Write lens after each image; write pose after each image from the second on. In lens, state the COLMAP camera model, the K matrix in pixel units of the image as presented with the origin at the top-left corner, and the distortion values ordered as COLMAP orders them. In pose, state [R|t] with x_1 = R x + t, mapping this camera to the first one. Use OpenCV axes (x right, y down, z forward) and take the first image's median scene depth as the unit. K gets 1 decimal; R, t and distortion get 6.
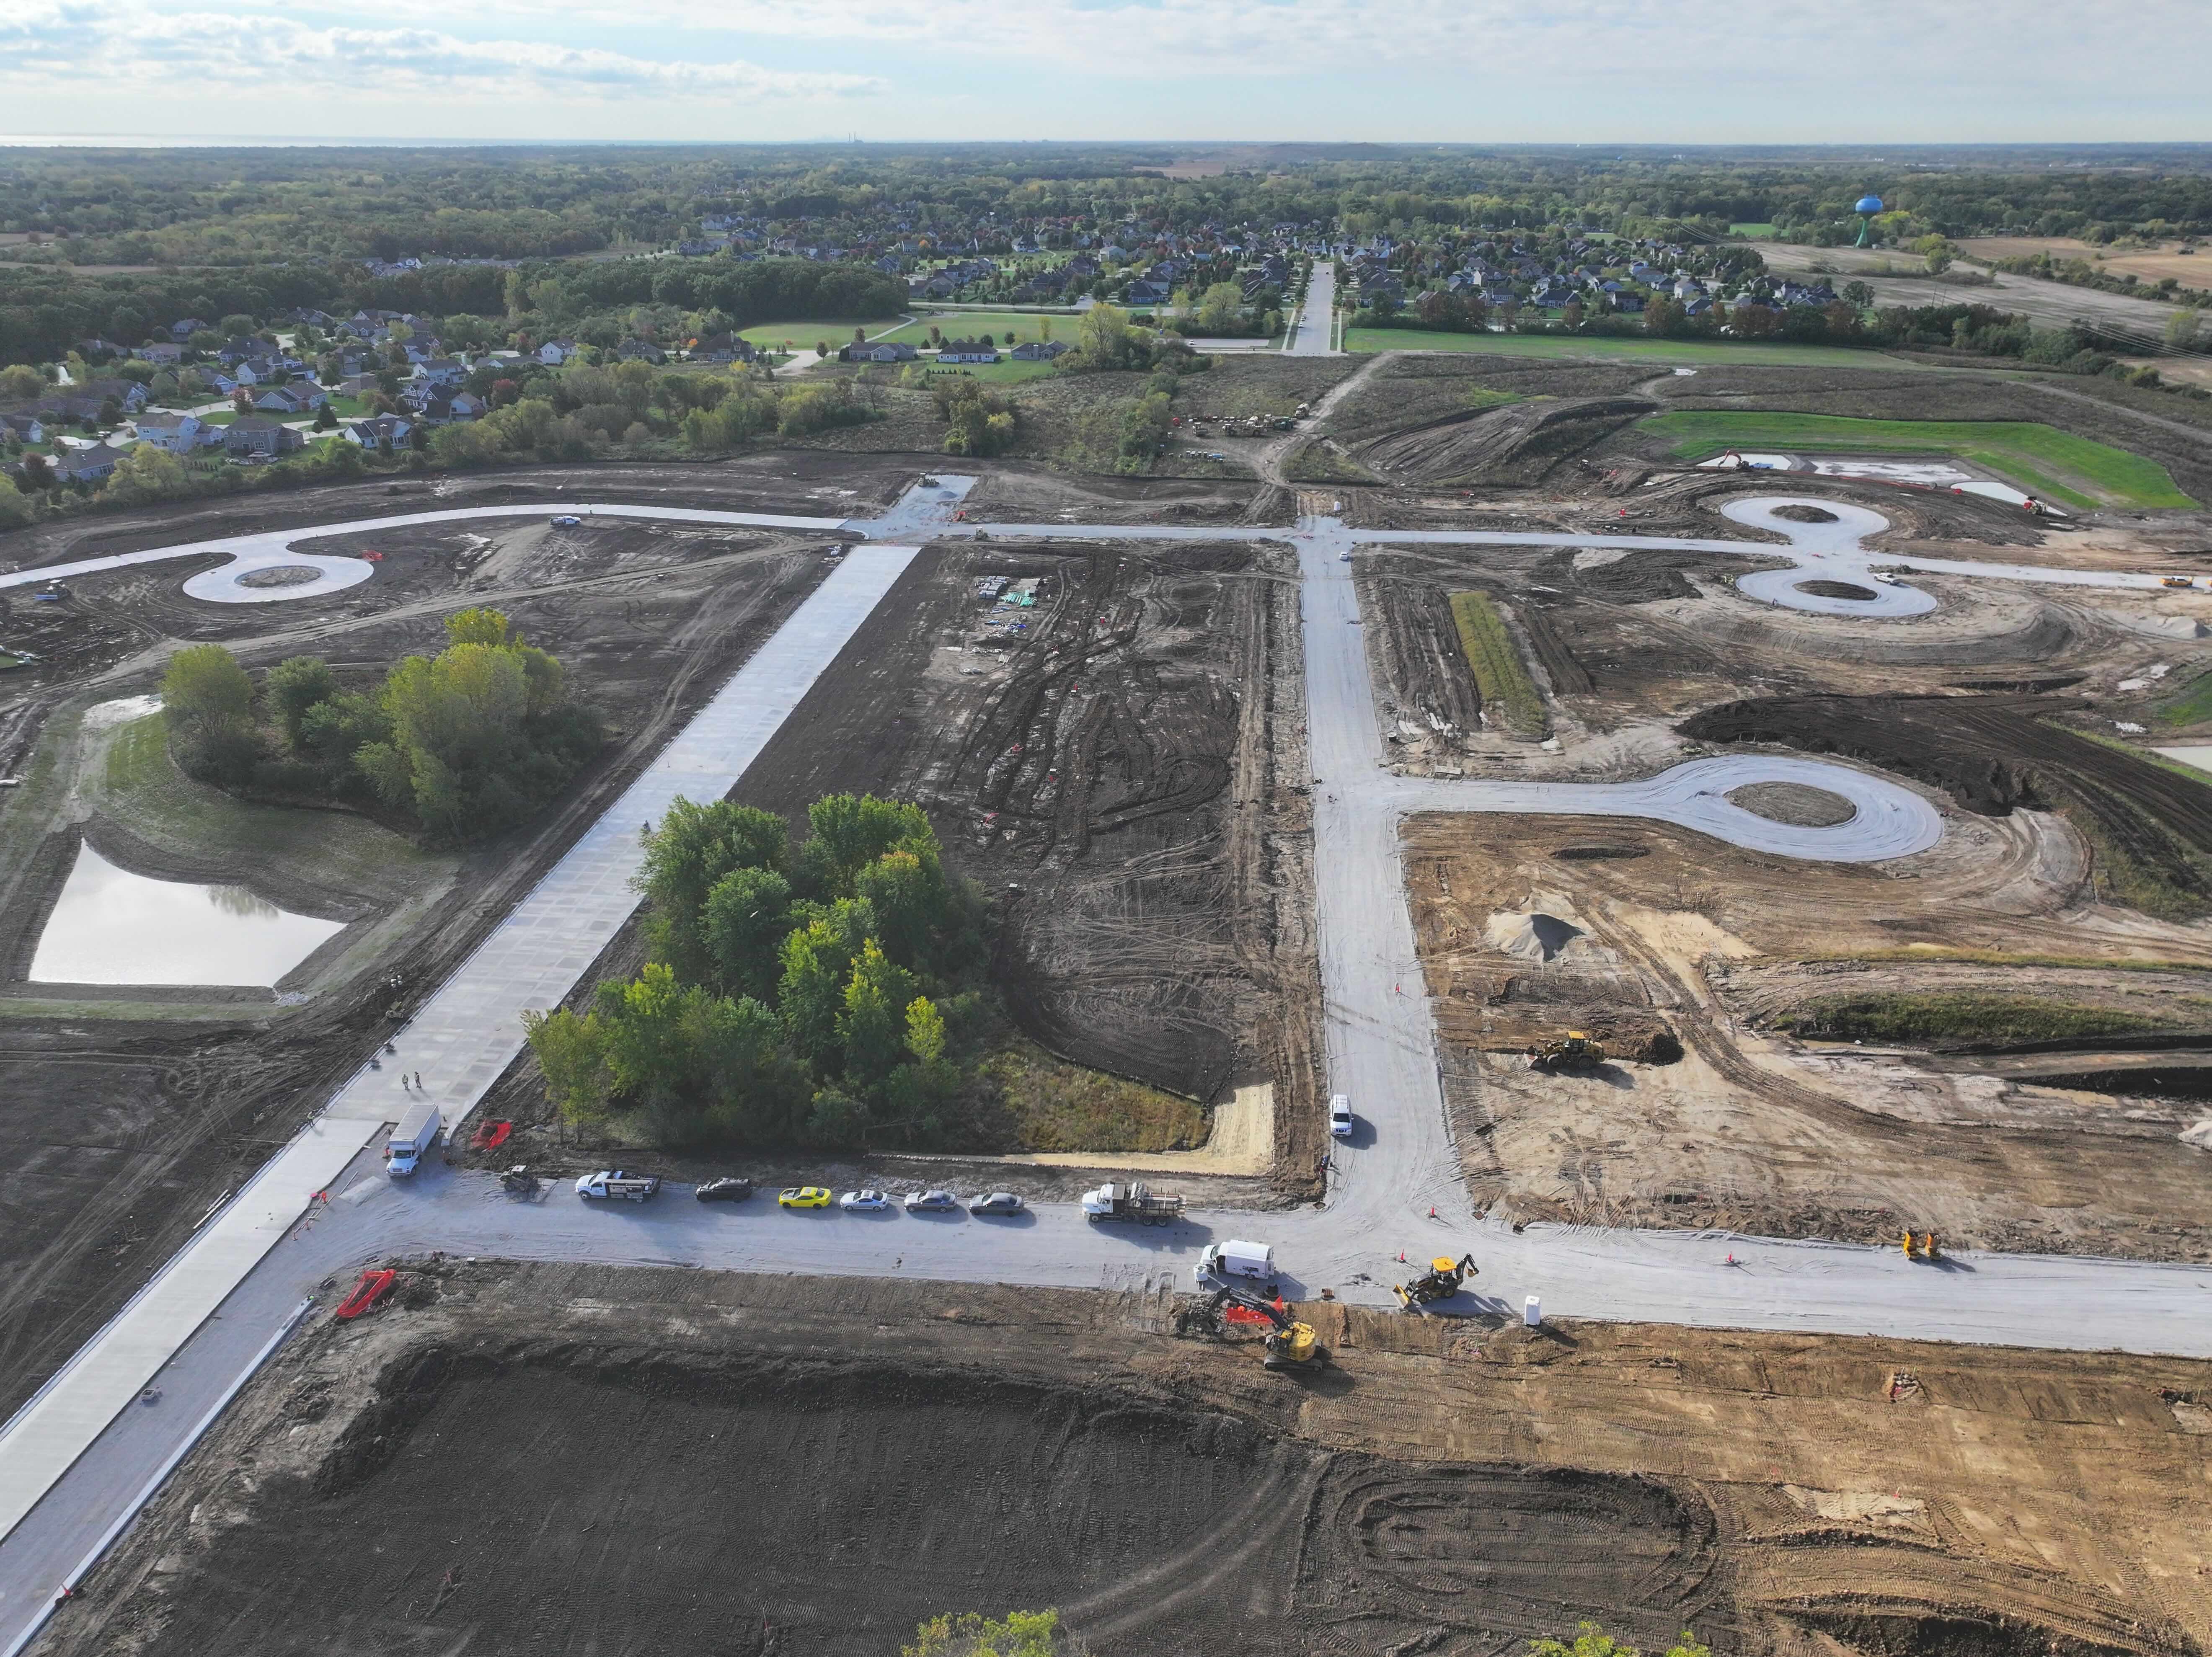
lens RADIAL K [[1563.5, 0, 1106.0], [0, 1563.5, 828.5], [0, 0, 1]] dist [-0.013456, 0.036131]
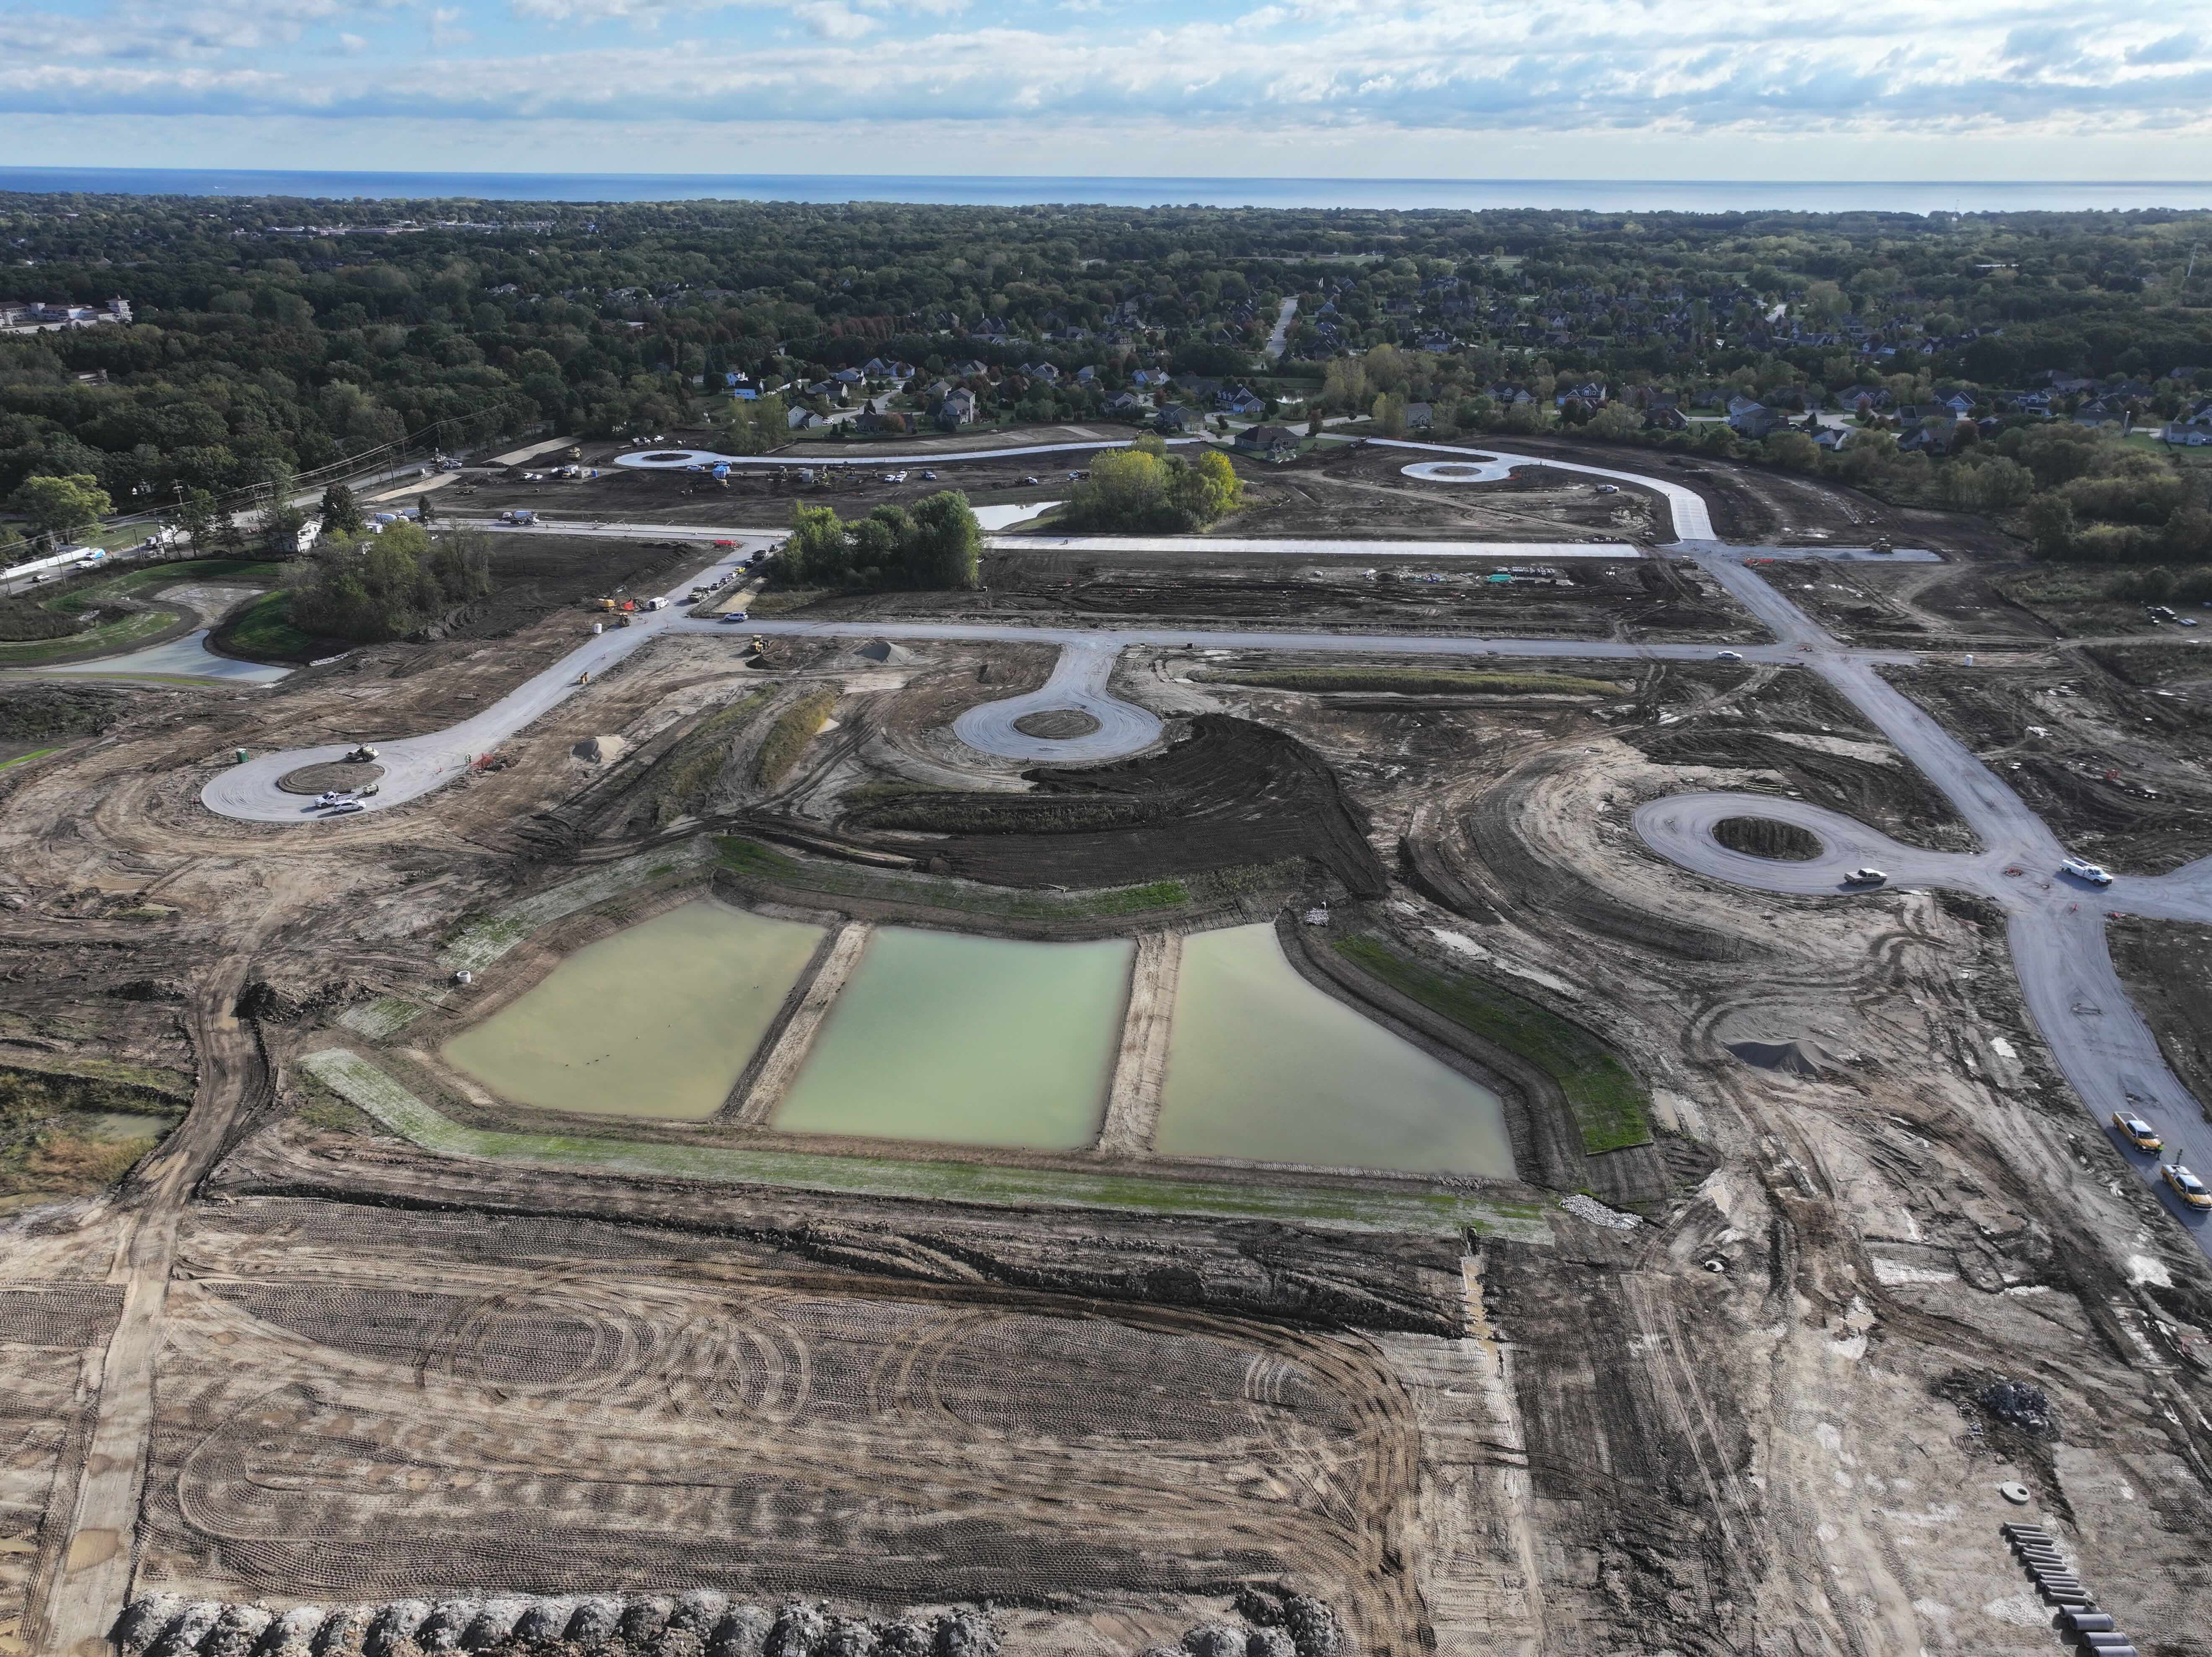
lens RADIAL K [[1540.4, 0, 1106.0], [0, 1540.4, 828.5], [0, 0, 1]] dist [0.006891, 0.008542]
pose [[-0.015757, 0.386826, -0.922018, 1.241018], [-0.412594, 0.837448, 0.358396, -0.313590], [0.910779, 0.386066, 0.146407, 0.669829]]
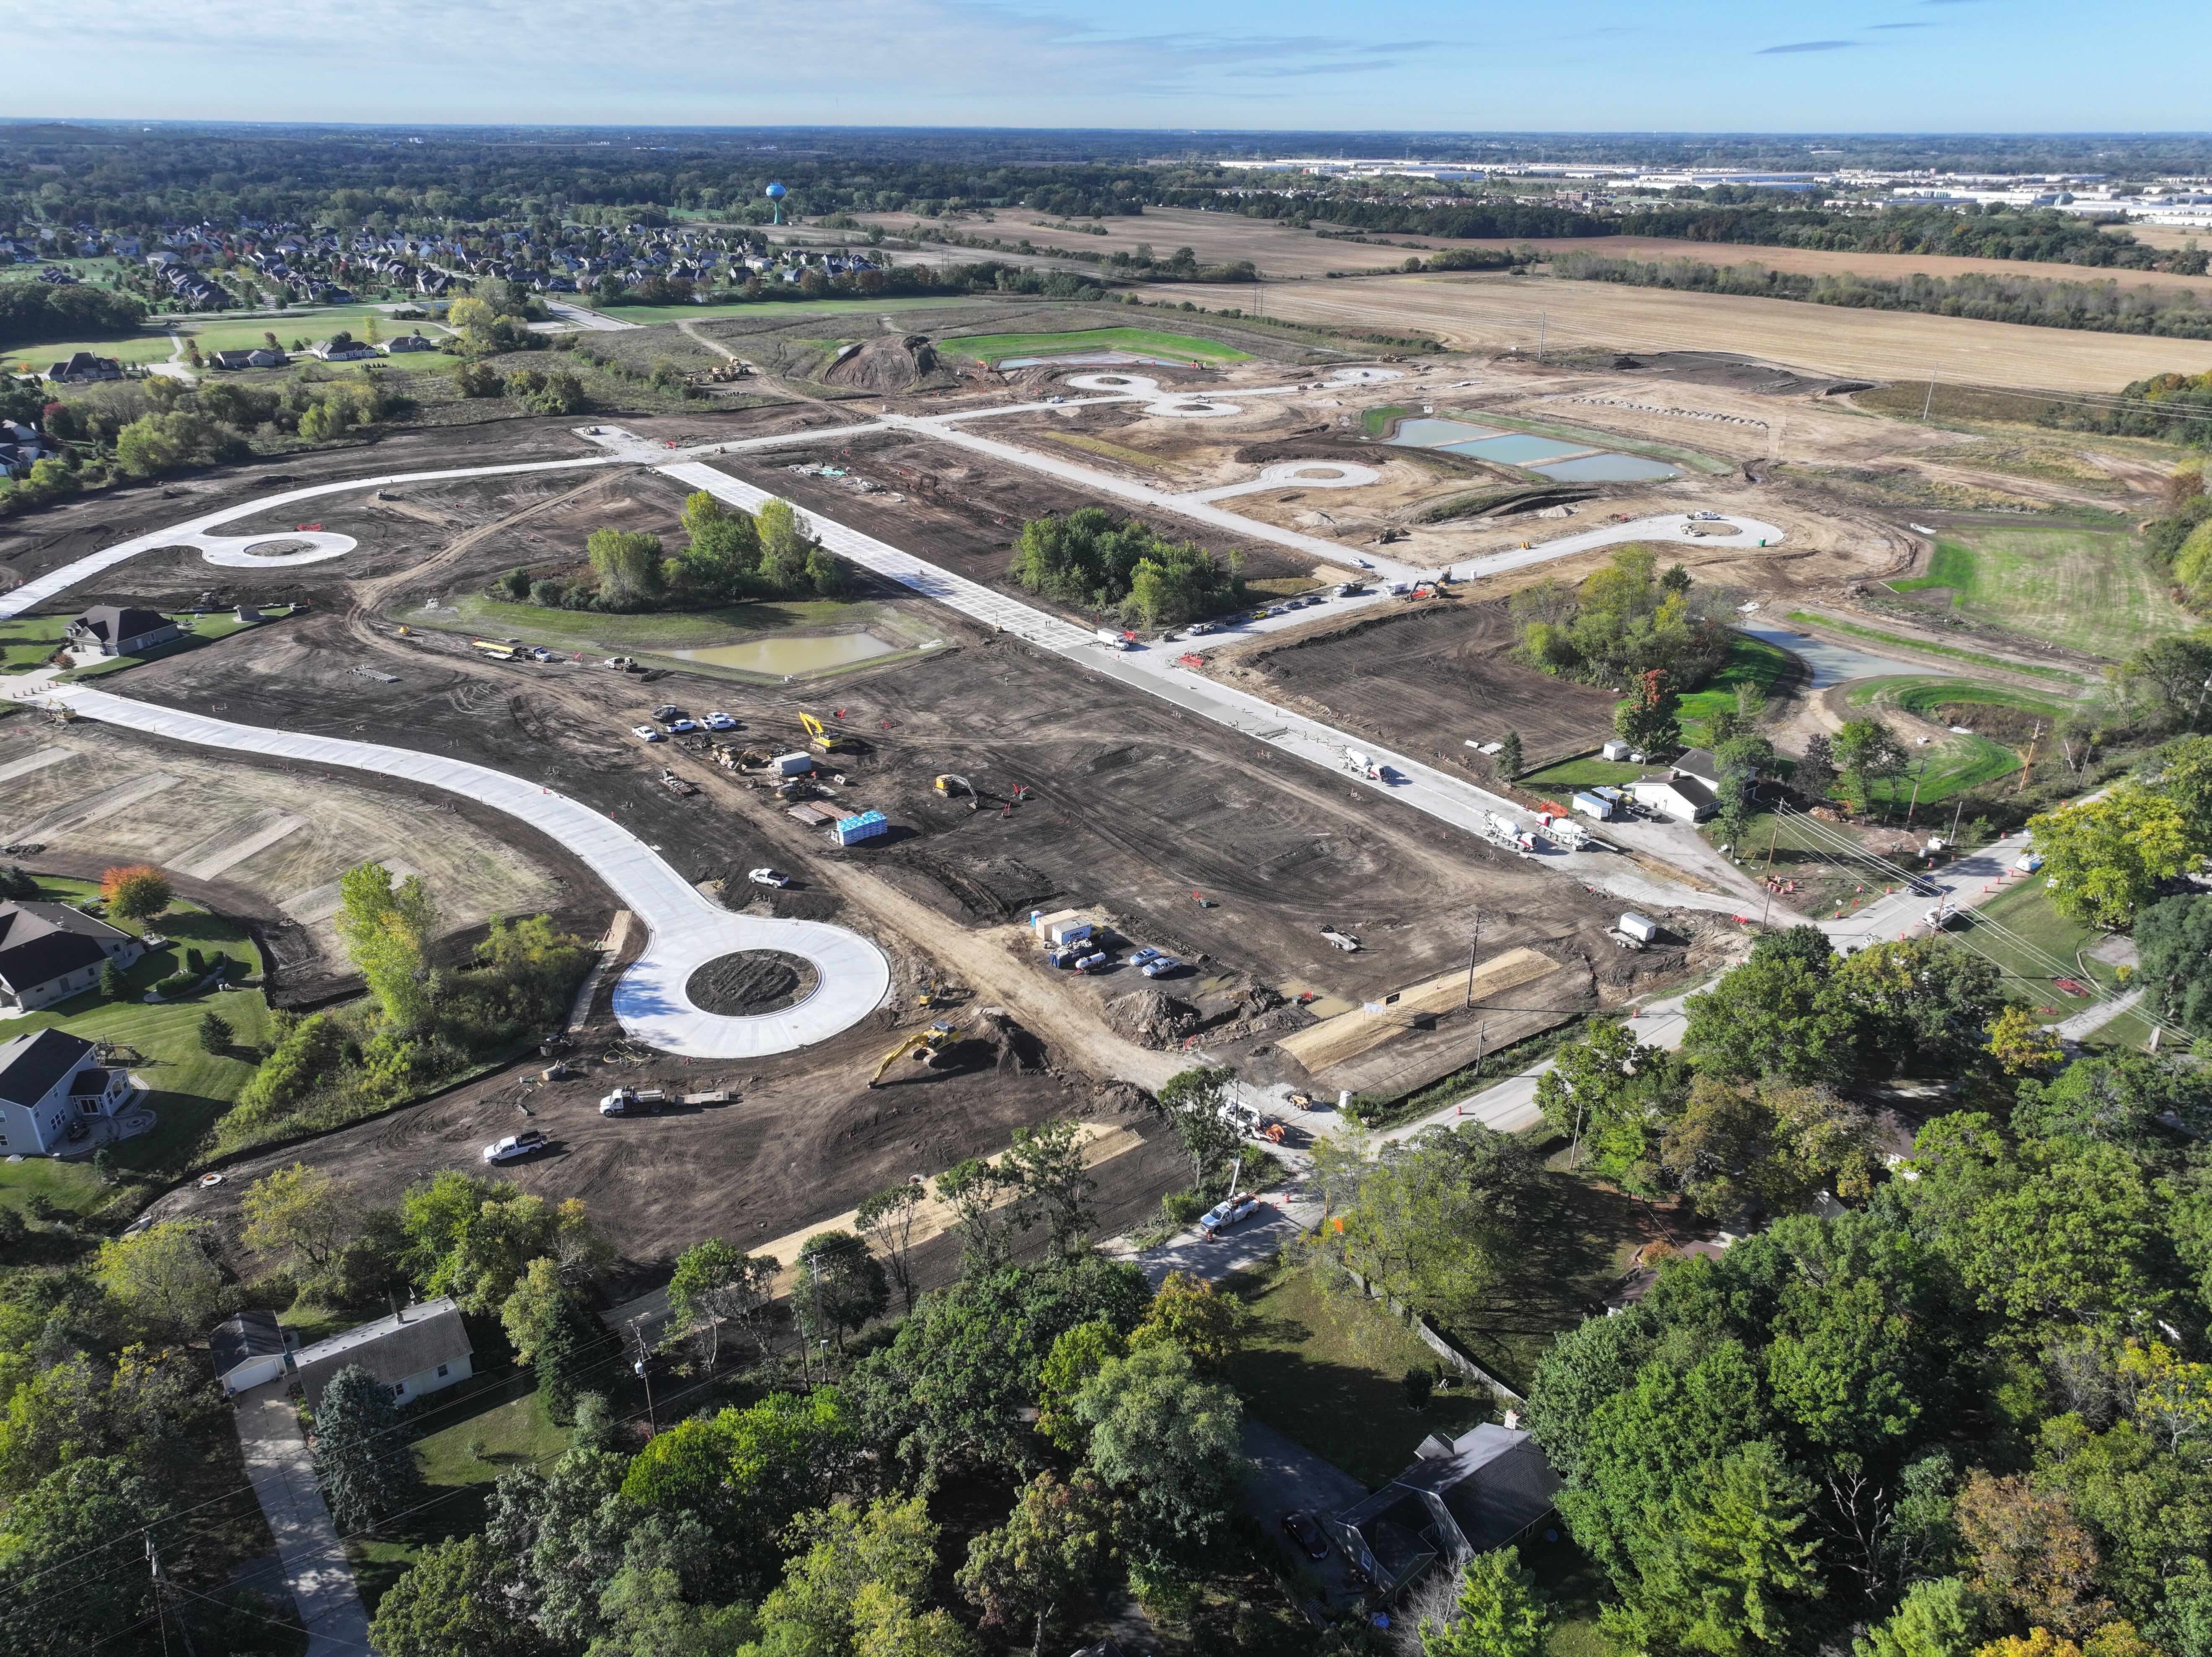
lens RADIAL K [[1563.5, 0, 1106.0], [0, 1563.5, 828.5], [0, 0, 1]] dist [-0.013456, 0.036131]
pose [[0.736567, -0.280134, 0.615625, -1.006160], [0.273262, 0.955857, 0.108009, 0.110938], [-0.618706, 0.088671, 0.780603, -0.400269]]
